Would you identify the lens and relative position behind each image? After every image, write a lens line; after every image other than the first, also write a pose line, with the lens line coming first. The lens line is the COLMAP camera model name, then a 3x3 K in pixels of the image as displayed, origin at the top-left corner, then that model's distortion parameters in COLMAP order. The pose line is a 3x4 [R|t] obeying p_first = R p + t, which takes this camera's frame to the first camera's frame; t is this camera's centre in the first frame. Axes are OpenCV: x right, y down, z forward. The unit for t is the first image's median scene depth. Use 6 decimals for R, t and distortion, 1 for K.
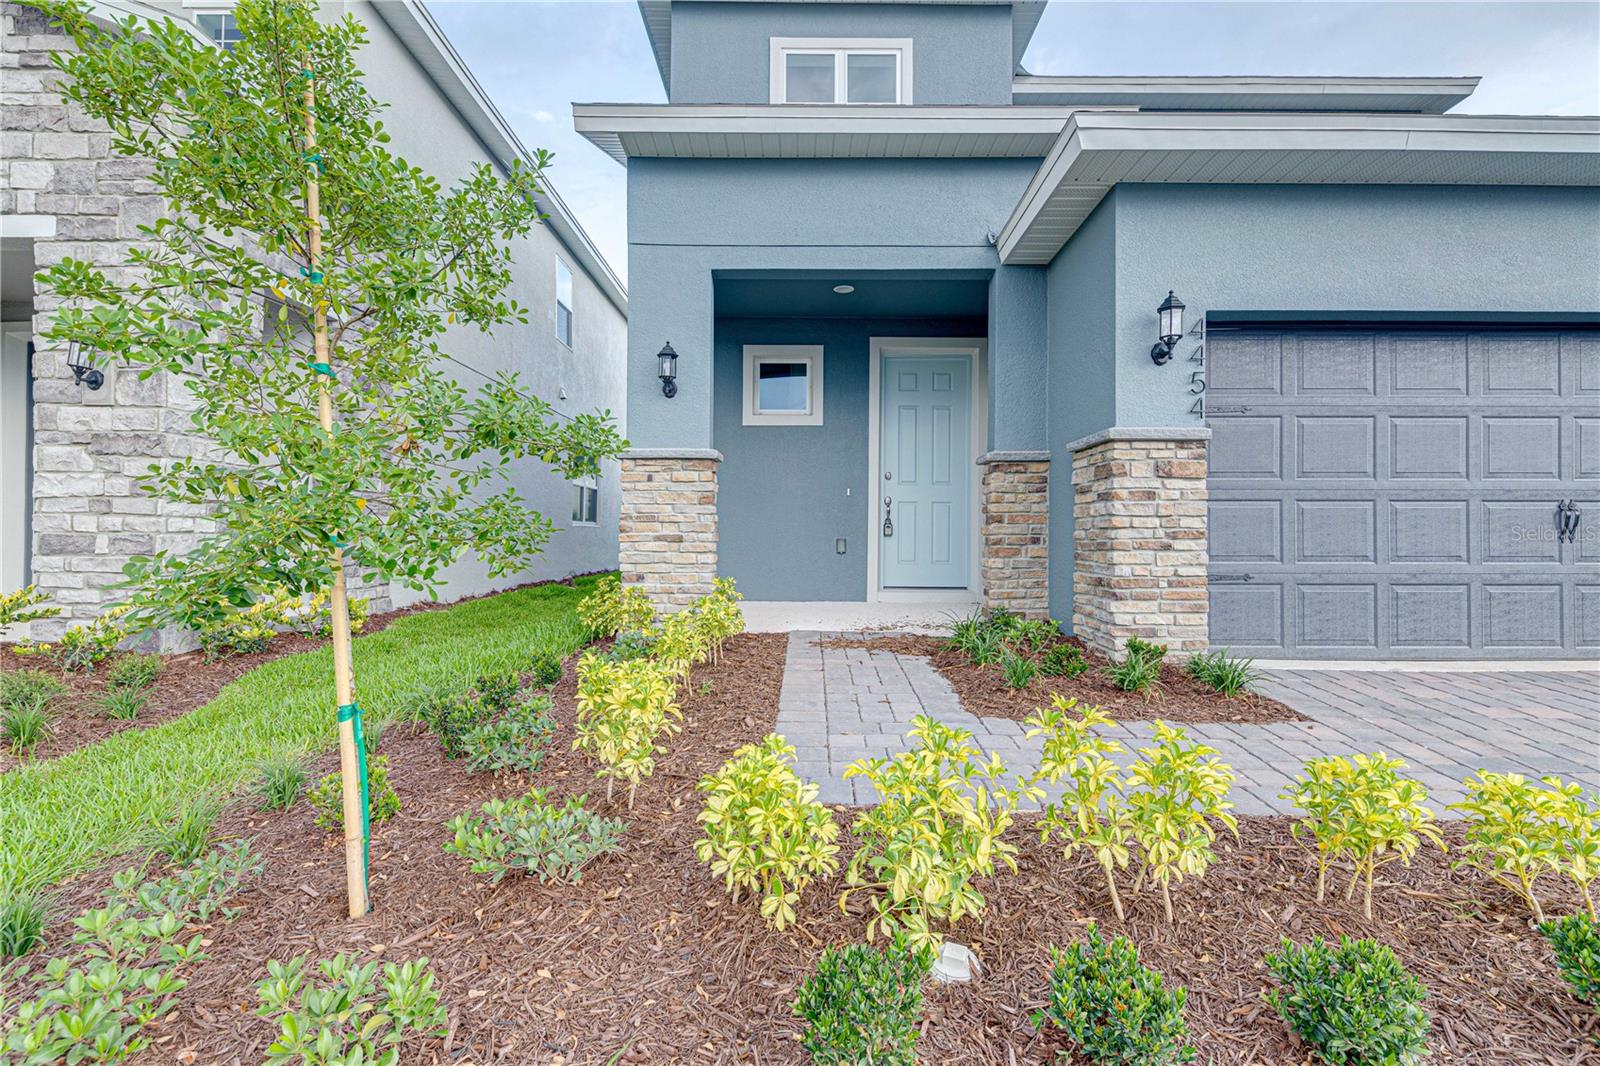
lens RADIAL K [[705.4, 0, 795.6], [0, 705.4, 532.7], [0, 0, 1]] dist [0.017202, -0.000082]
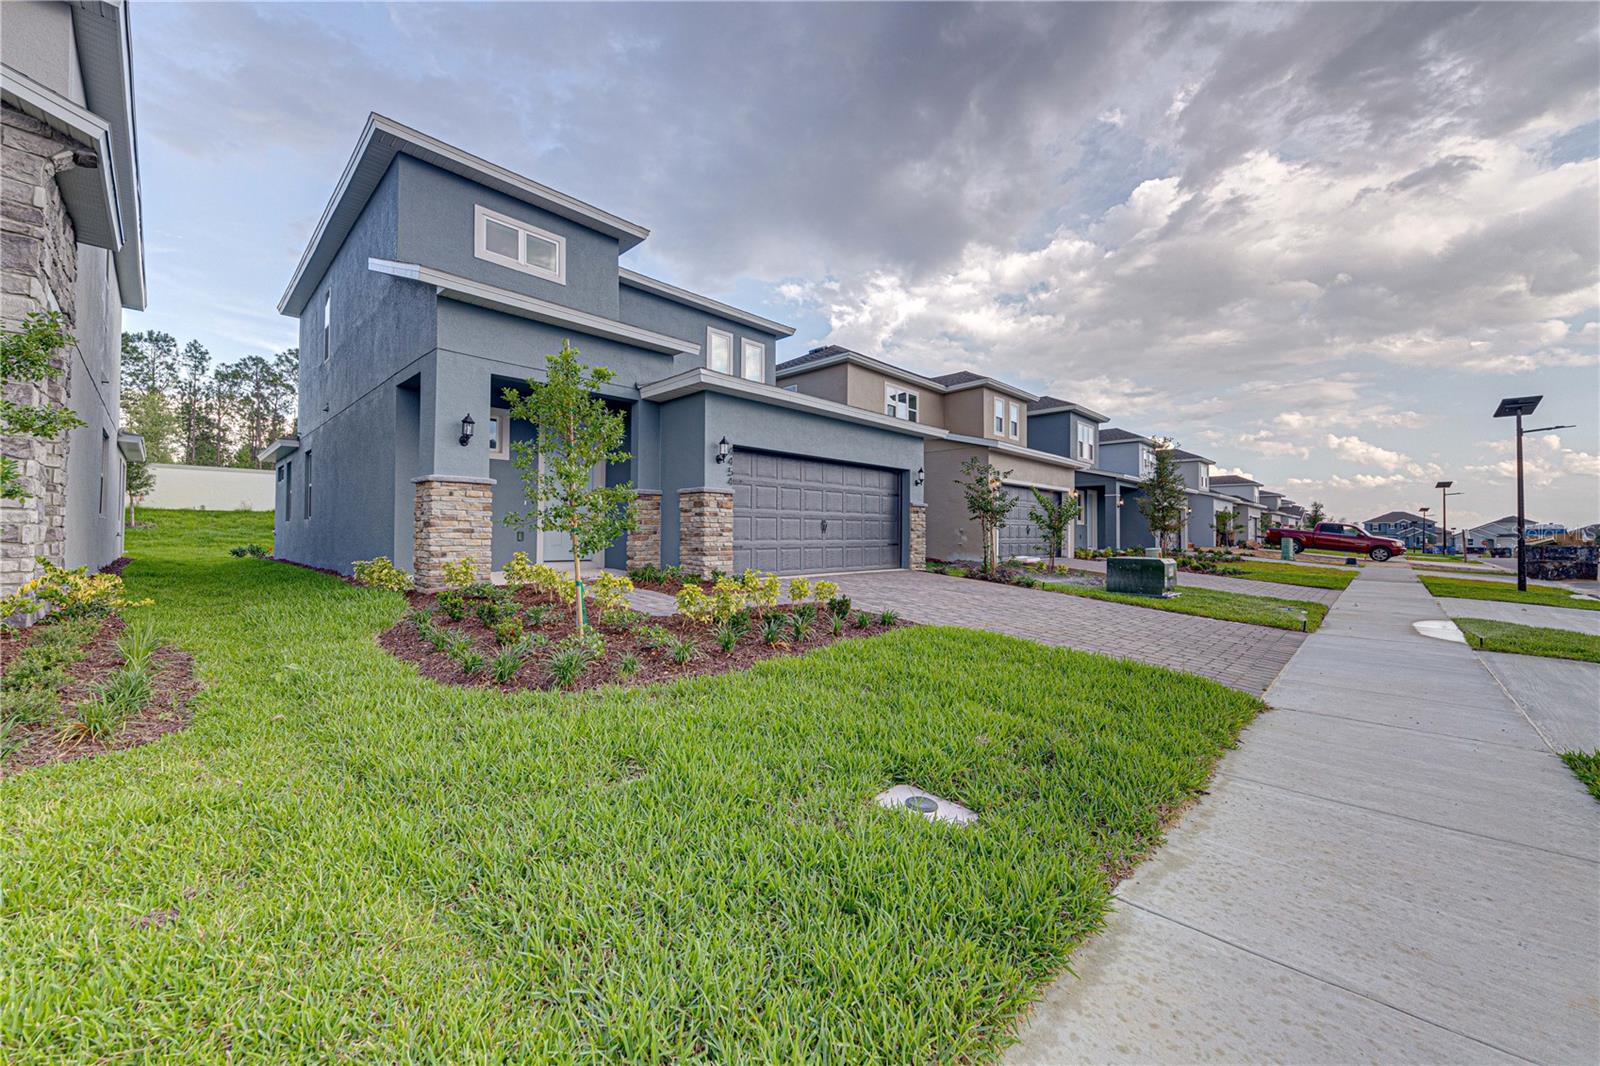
lens RADIAL K [[606.7, 0, 820.9], [0, 606.7, 530.6], [0, 0, 1]] dist [0.000092, -0.000077]
pose [[0.680589, 0.005516, 0.732645, -0.766296], [-0.007265, 0.999973, -0.000780, 0.003789], [-0.732630, -0.004791, 0.680611, -0.693268]]
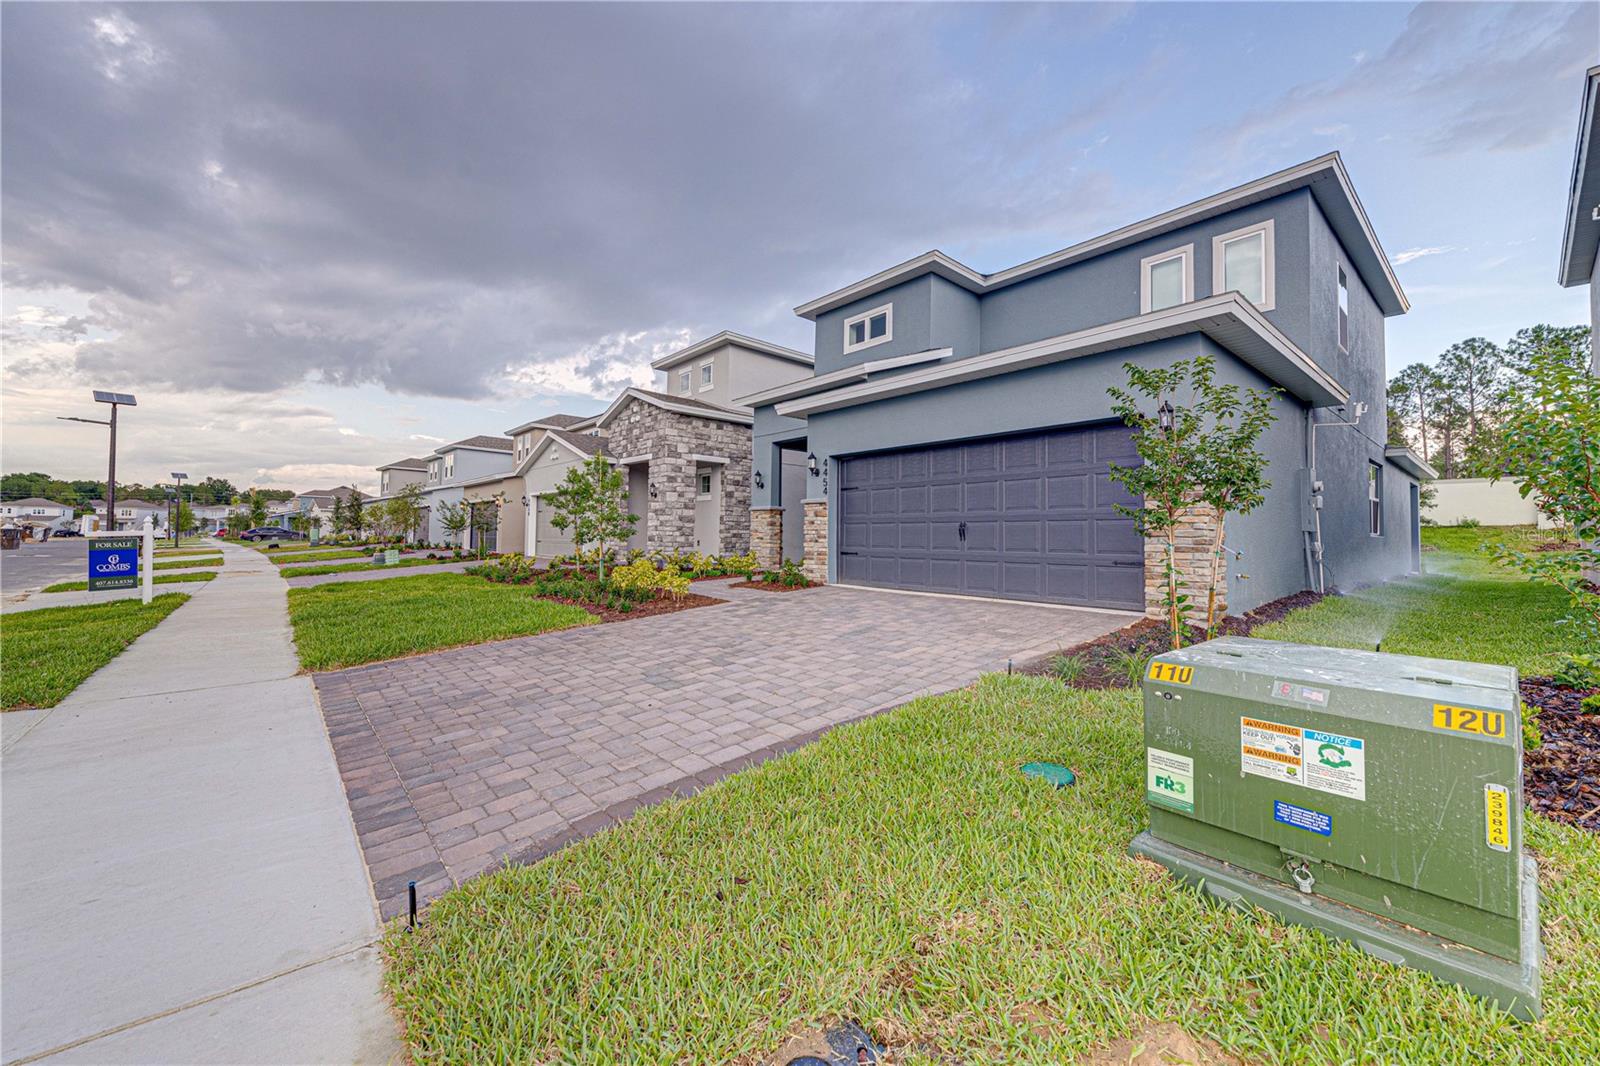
lens RADIAL K [[606.7, 0, 820.9], [0, 606.7, 530.6], [0, 0, 1]] dist [0.000092, -0.000077]
pose [[0.662531, -0.004832, -0.749019, 2.143844], [-0.004444, 0.999936, -0.010381, 0.003476], [0.749022, 0.010206, 0.662467, -0.535088]]
